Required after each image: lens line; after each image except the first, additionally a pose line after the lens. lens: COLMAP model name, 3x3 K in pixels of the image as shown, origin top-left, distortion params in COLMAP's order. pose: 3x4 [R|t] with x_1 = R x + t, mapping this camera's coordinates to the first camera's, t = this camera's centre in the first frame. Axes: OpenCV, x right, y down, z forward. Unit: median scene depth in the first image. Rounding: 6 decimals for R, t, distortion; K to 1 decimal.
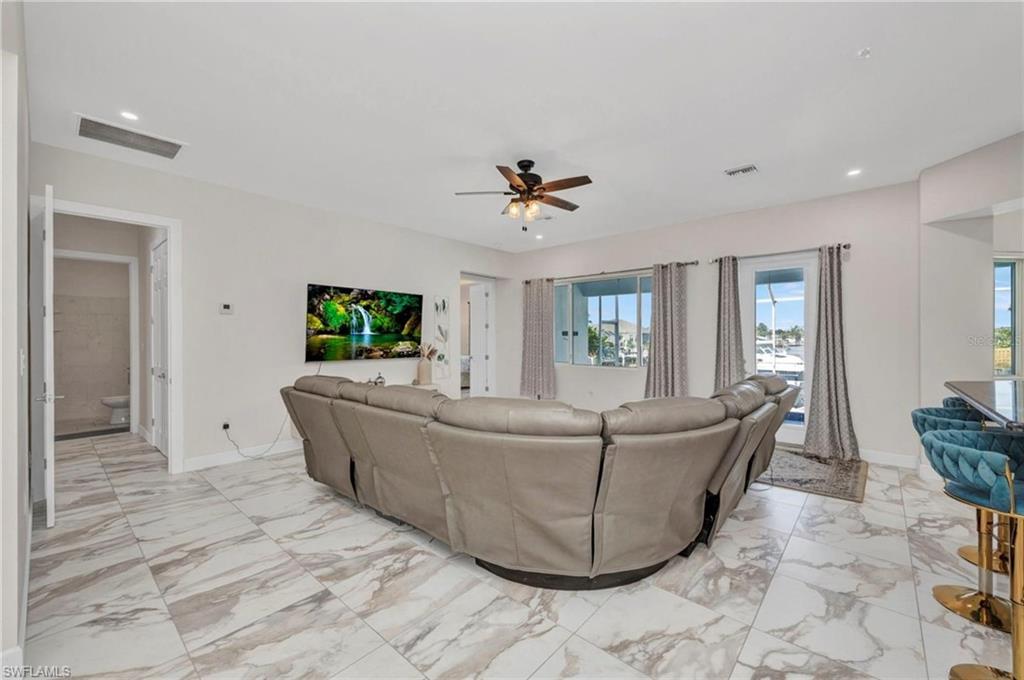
lens RADIAL K [[414.1, 0, 515.9], [0, 414.1, 330.5], [0, 0, 1]] dist [0.021519, -0.008098]
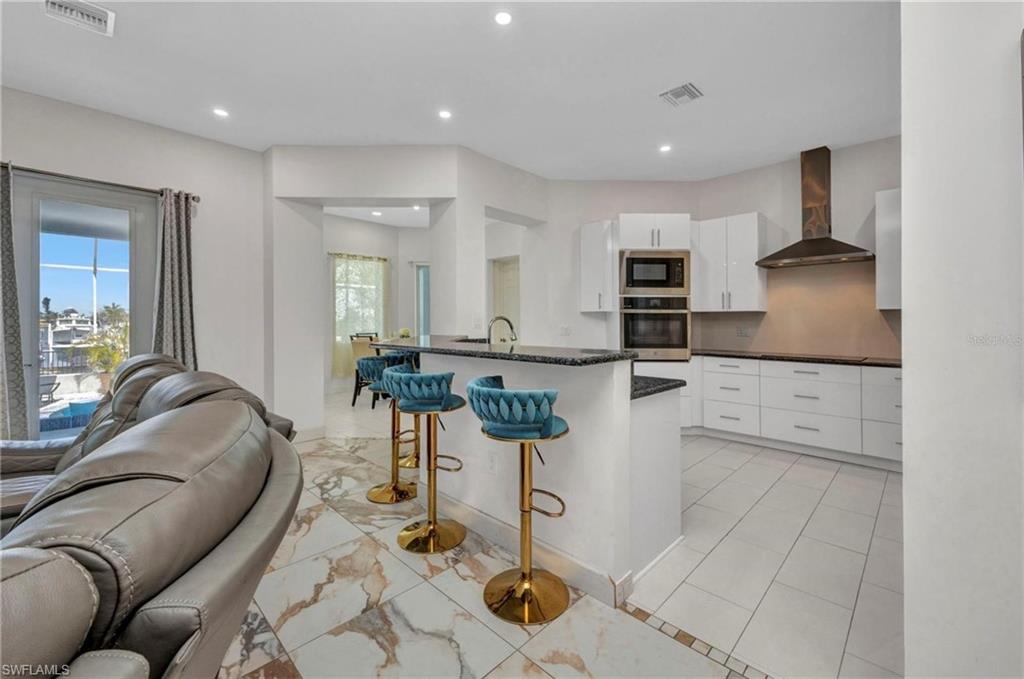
lens RADIAL K [[414.2, 0, 511.4], [0, 414.2, 318.6], [0, 0, 1]] dist [0.020323, -0.000187]
pose [[0.059729, 0.010635, 0.998158, -0.003921], [-0.015438, 0.999833, -0.009729, 0.048448], [-0.998095, -0.014828, 0.059883, 0.434972]]
